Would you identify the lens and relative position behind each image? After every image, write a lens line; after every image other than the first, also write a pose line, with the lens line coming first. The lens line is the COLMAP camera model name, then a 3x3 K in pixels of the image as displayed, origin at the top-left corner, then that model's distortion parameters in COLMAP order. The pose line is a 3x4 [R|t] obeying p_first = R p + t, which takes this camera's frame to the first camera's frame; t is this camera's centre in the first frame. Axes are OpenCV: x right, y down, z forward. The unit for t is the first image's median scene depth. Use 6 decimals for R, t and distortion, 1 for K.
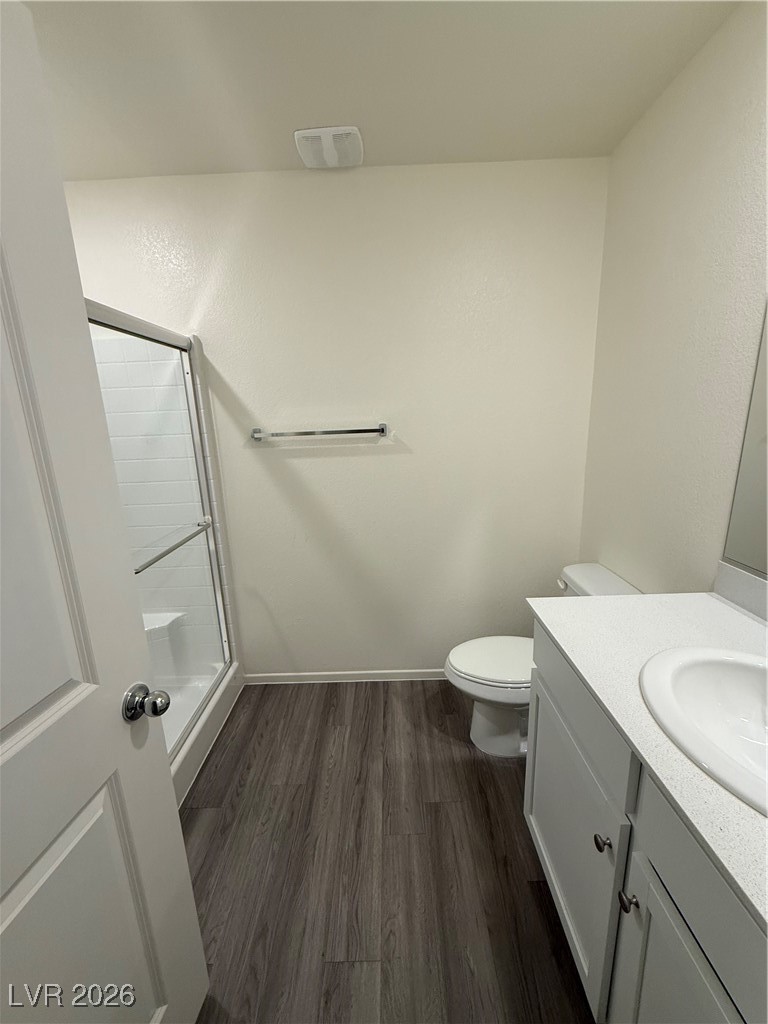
lens RADIAL K [[410.8, 0, 384.6], [0, 410.8, 513.0], [0, 0, 1]] dist [-0.002474, 0.000731]
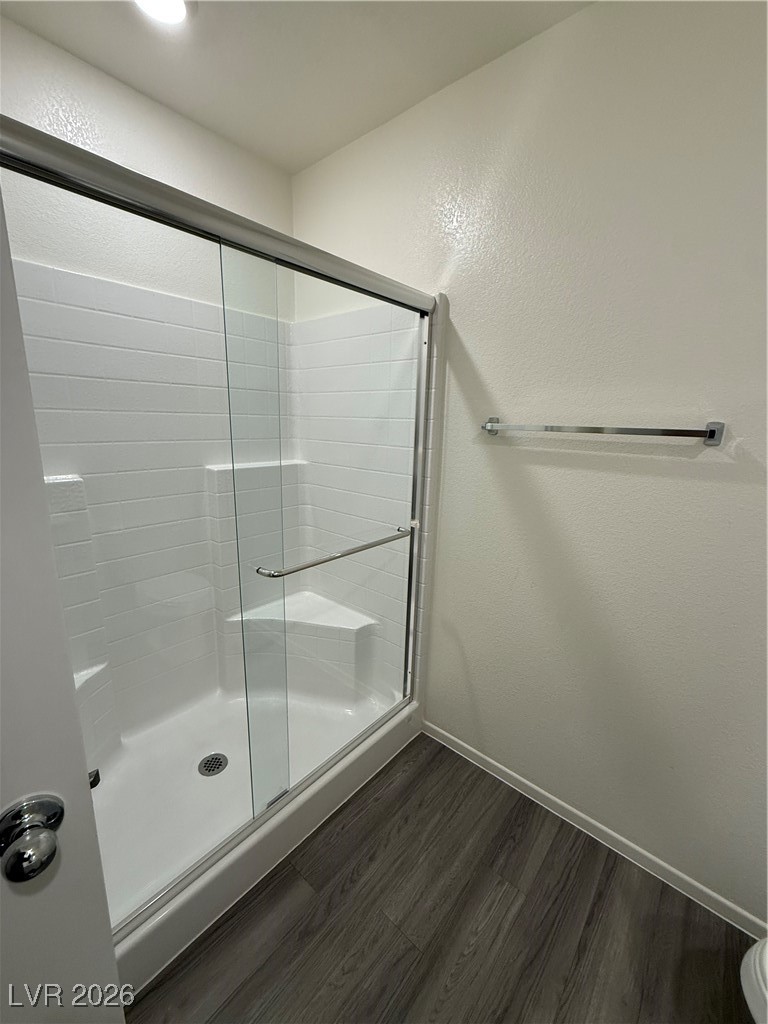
lens RADIAL K [[410.8, 0, 383.7], [0, 410.8, 512.3], [0, 0, 1]] dist [-0.002474, 0.000731]
pose [[0.753629, 0.202603, -0.625296, 0.028039], [-0.202287, 0.976629, 0.072635, -0.059495], [0.625398, 0.071749, 0.777000, 0.351507]]
